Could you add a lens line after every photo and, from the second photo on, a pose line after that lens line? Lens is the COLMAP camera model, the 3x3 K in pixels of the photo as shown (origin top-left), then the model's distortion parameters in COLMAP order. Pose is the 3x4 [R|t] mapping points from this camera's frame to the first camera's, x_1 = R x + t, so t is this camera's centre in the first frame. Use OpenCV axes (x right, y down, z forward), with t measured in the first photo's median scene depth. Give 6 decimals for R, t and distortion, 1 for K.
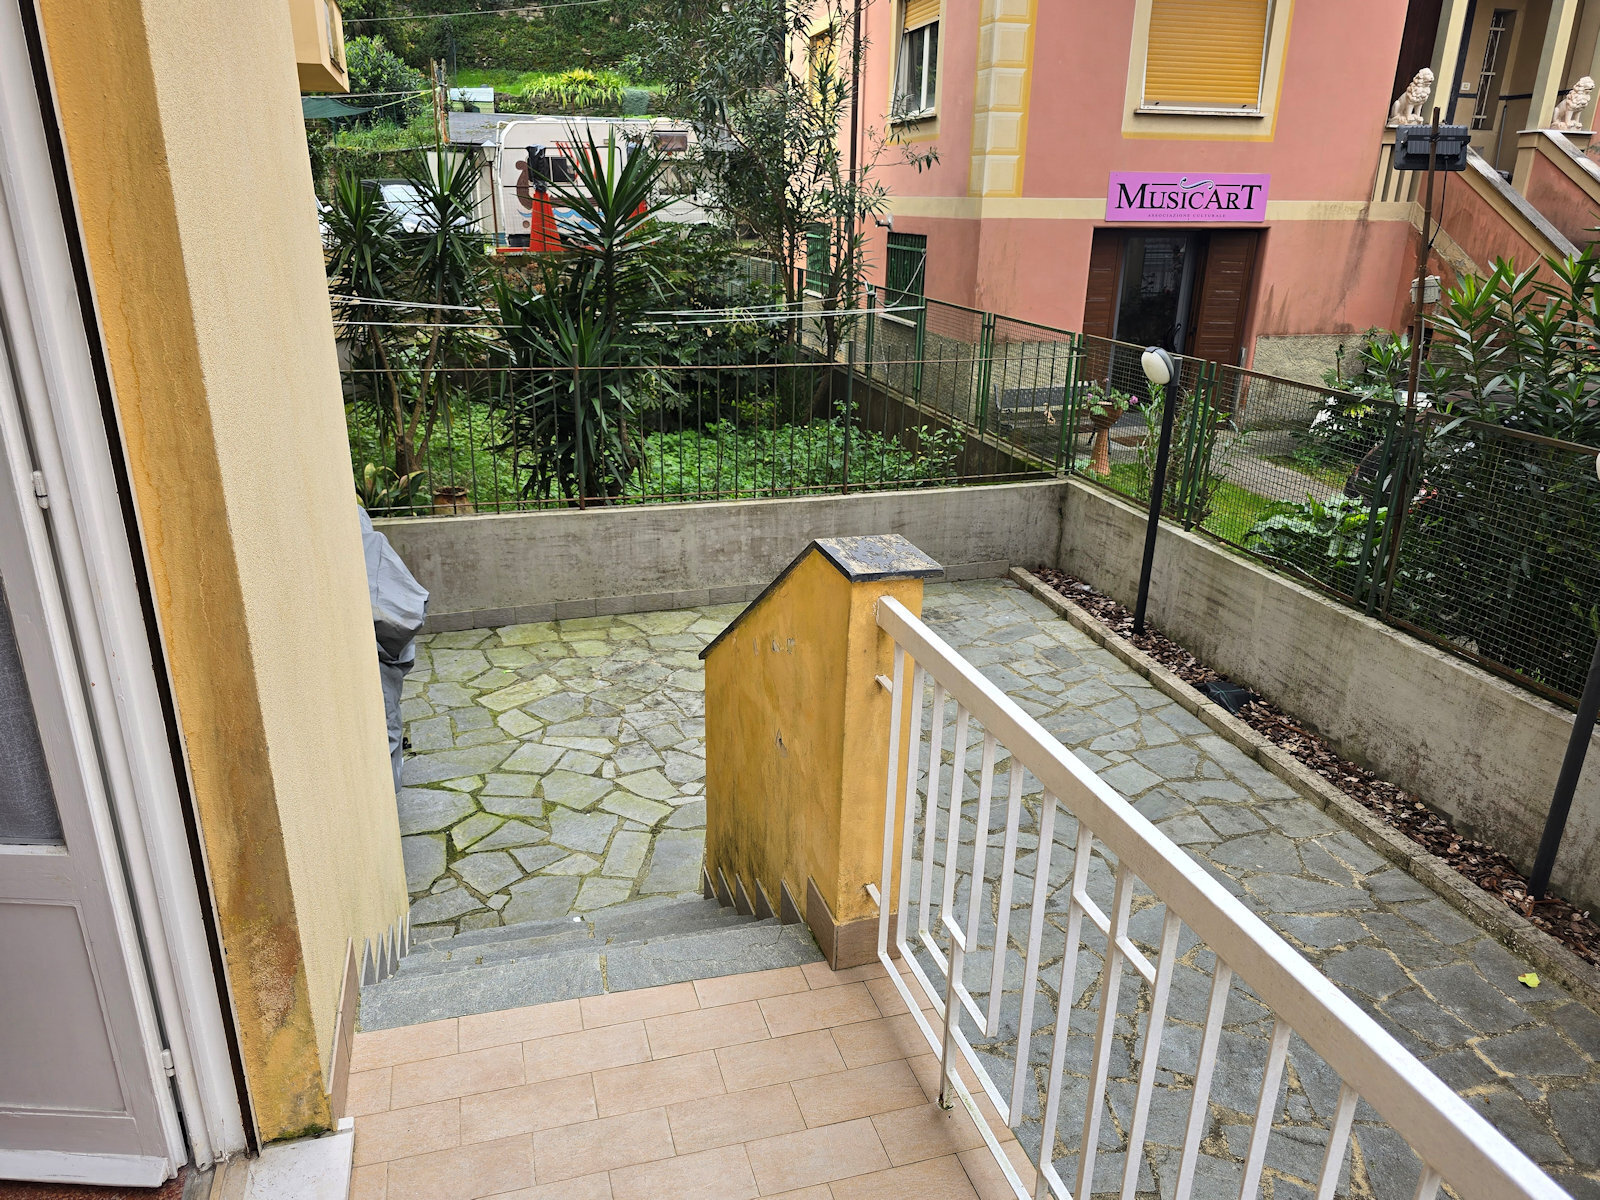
lens RADIAL K [[1087.3, 0, 800.0], [0, 1087.3, 600.0], [0, 0, 1]] dist [0.081180, -0.076914]
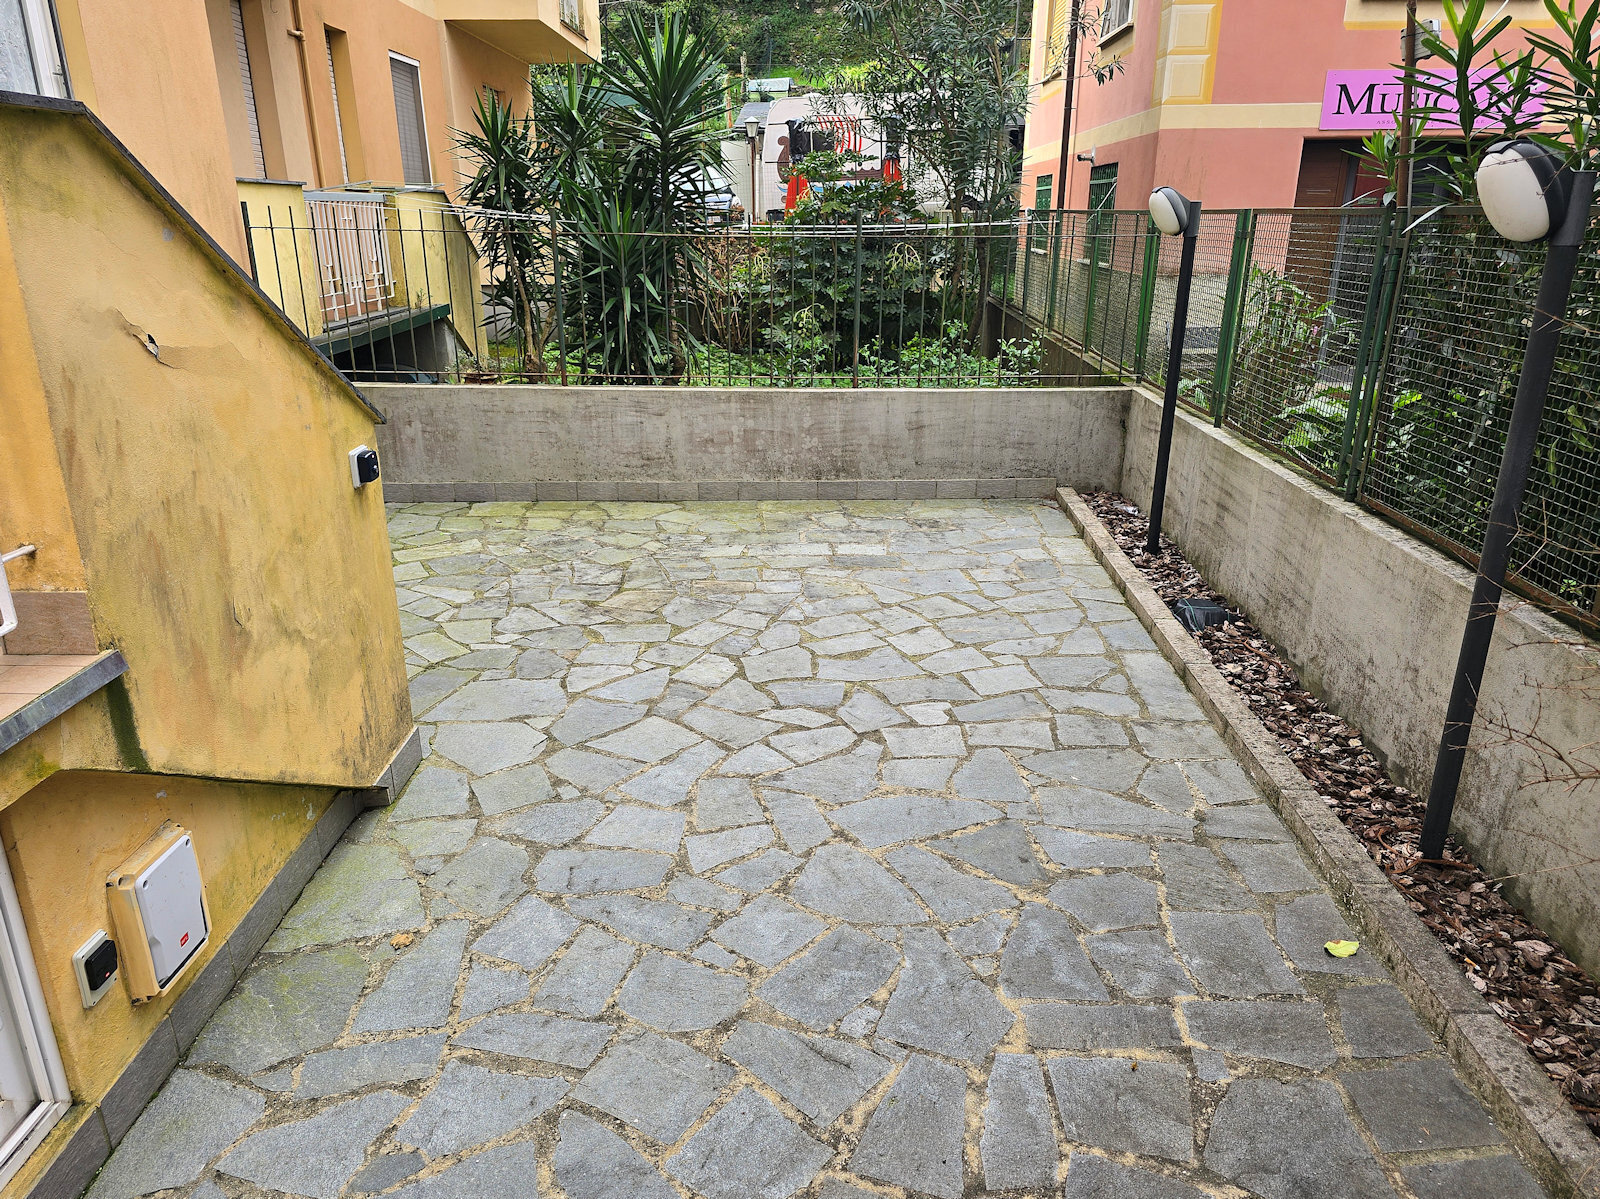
lens RADIAL K [[1087.3, 0, 800.0], [0, 1087.3, 599.5], [0, 0, 1]] dist [0.081180, -0.076914]
pose [[0.957021, 0.082096, -0.278156, 0.290936], [-0.084667, 0.996405, 0.002779, 0.086949], [0.277384, 0.020891, 0.960532, 0.135454]]
